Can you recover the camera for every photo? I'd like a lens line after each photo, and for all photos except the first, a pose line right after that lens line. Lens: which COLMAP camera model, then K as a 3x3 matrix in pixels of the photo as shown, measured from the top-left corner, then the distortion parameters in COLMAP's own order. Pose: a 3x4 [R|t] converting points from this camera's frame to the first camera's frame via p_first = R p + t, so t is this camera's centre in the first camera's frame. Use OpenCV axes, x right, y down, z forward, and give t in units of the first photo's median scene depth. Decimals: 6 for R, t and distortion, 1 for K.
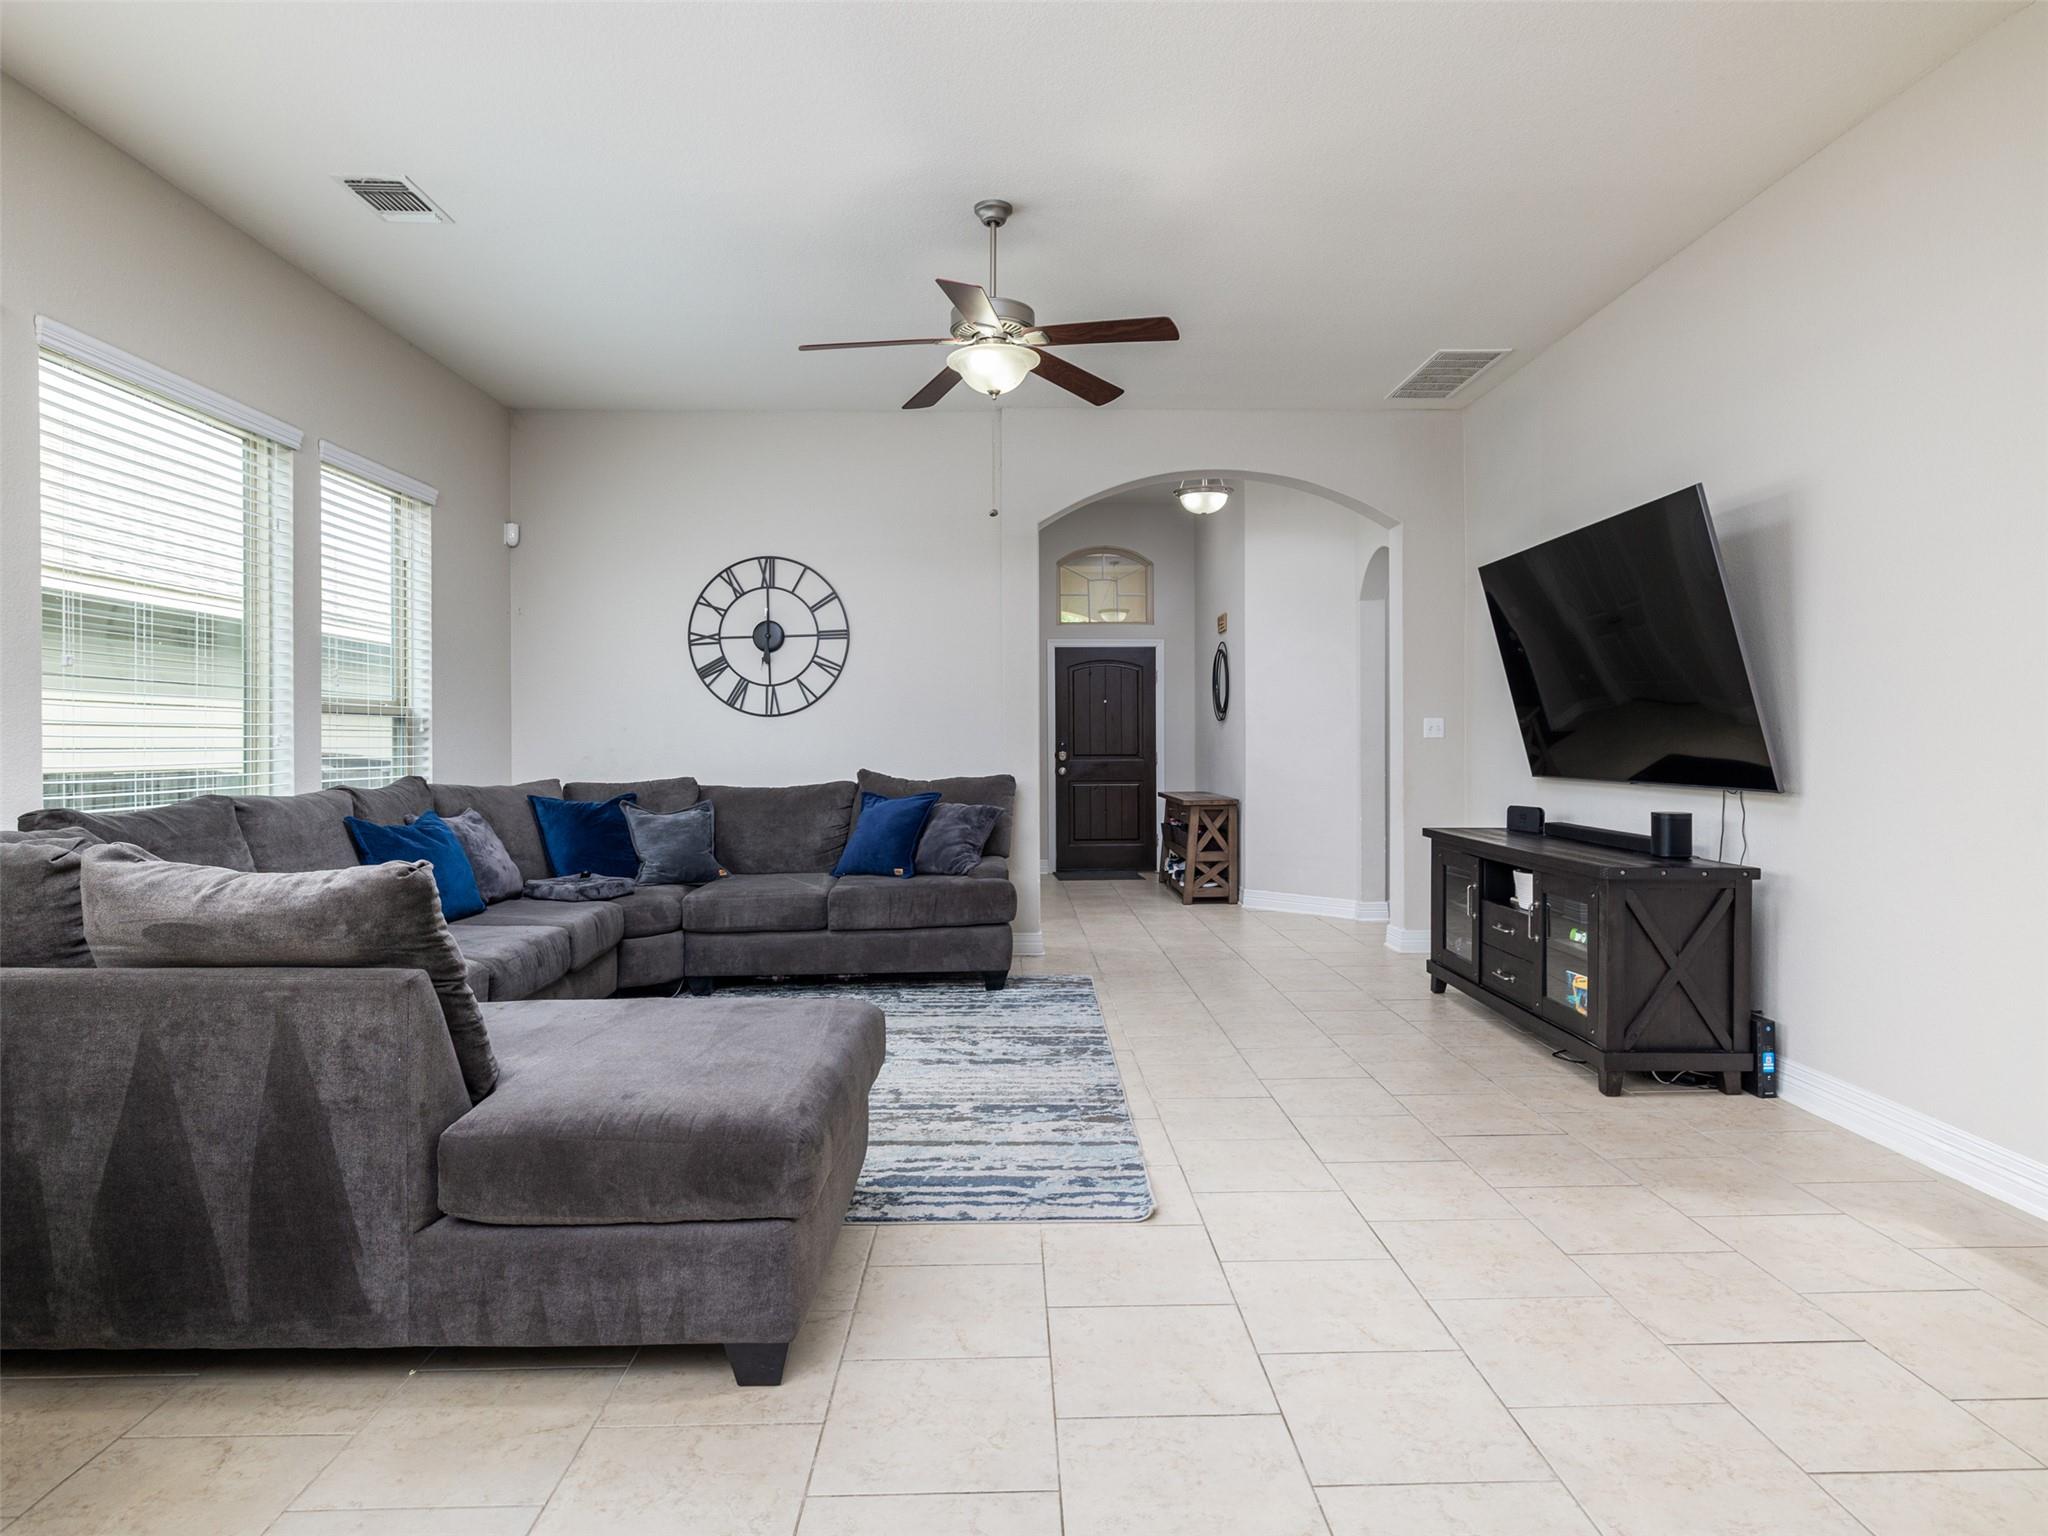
lens RADIAL K [[1196.6, 0, 1034.9], [0, 1196.6, 747.5], [0, 0, 1]] dist [-0.003626, 0.000208]
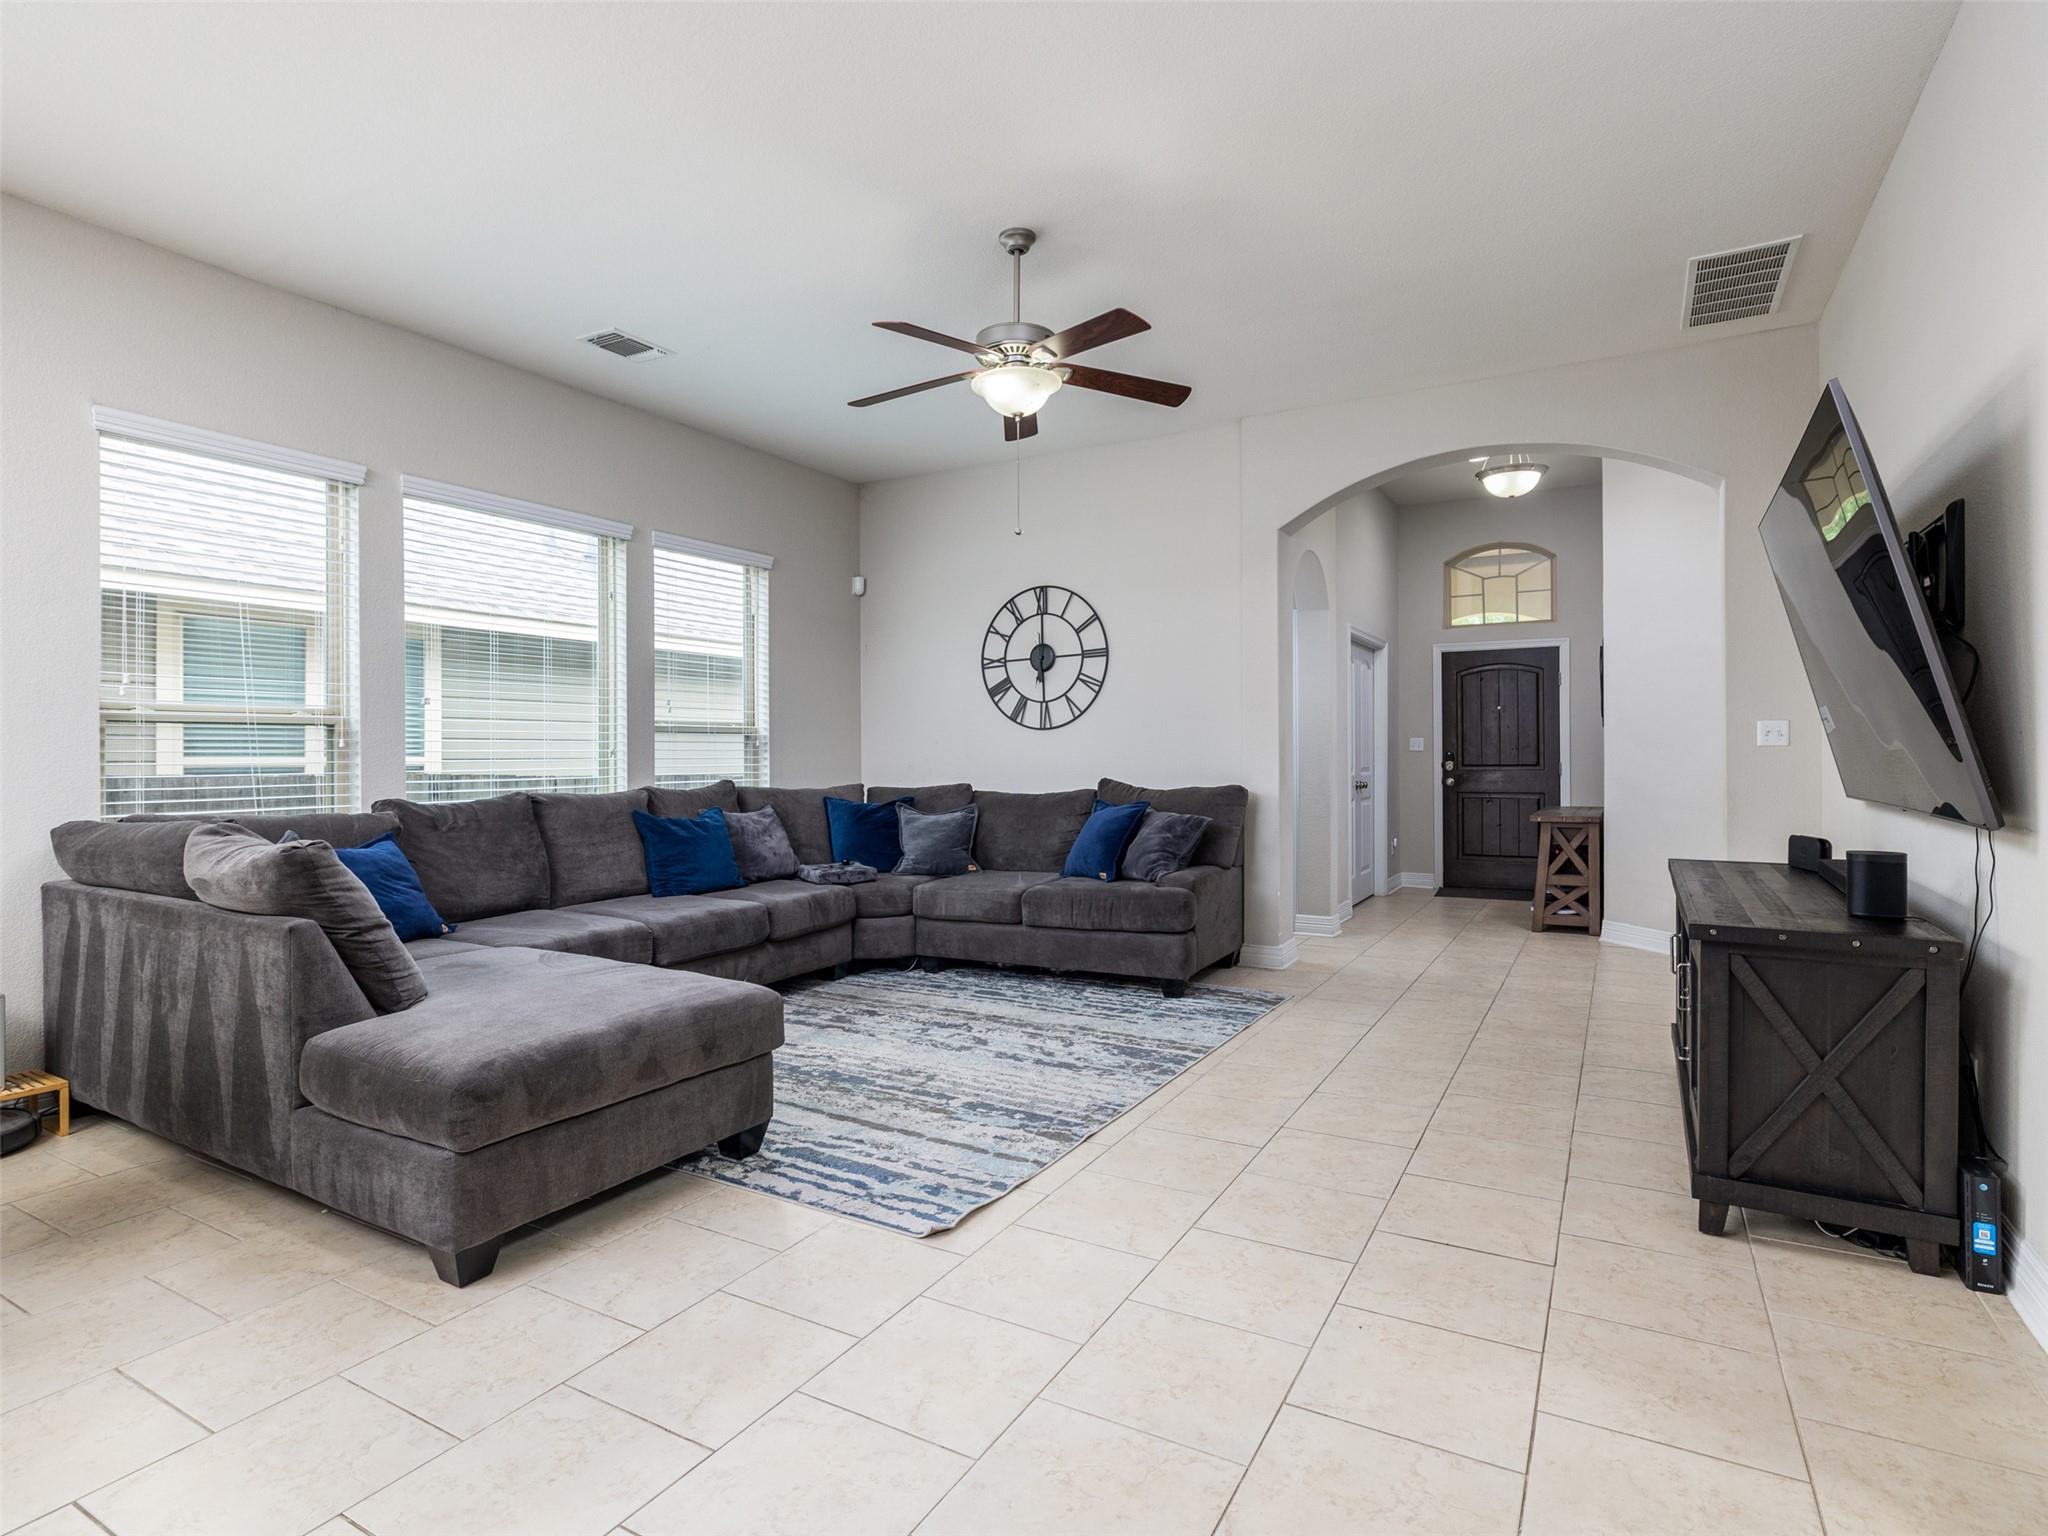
lens RADIAL K [[1086.8, 0, 1007.4], [0, 1086.8, 755.3], [0, 0, 1]] dist [-0.008843, 0.001355]
pose [[0.845271, -0.001027, -0.534338, 0.346523], [0.000778, 0.999999, -0.000691, -0.001799], [0.534338, 0.000169, 0.845271, 0.152873]]
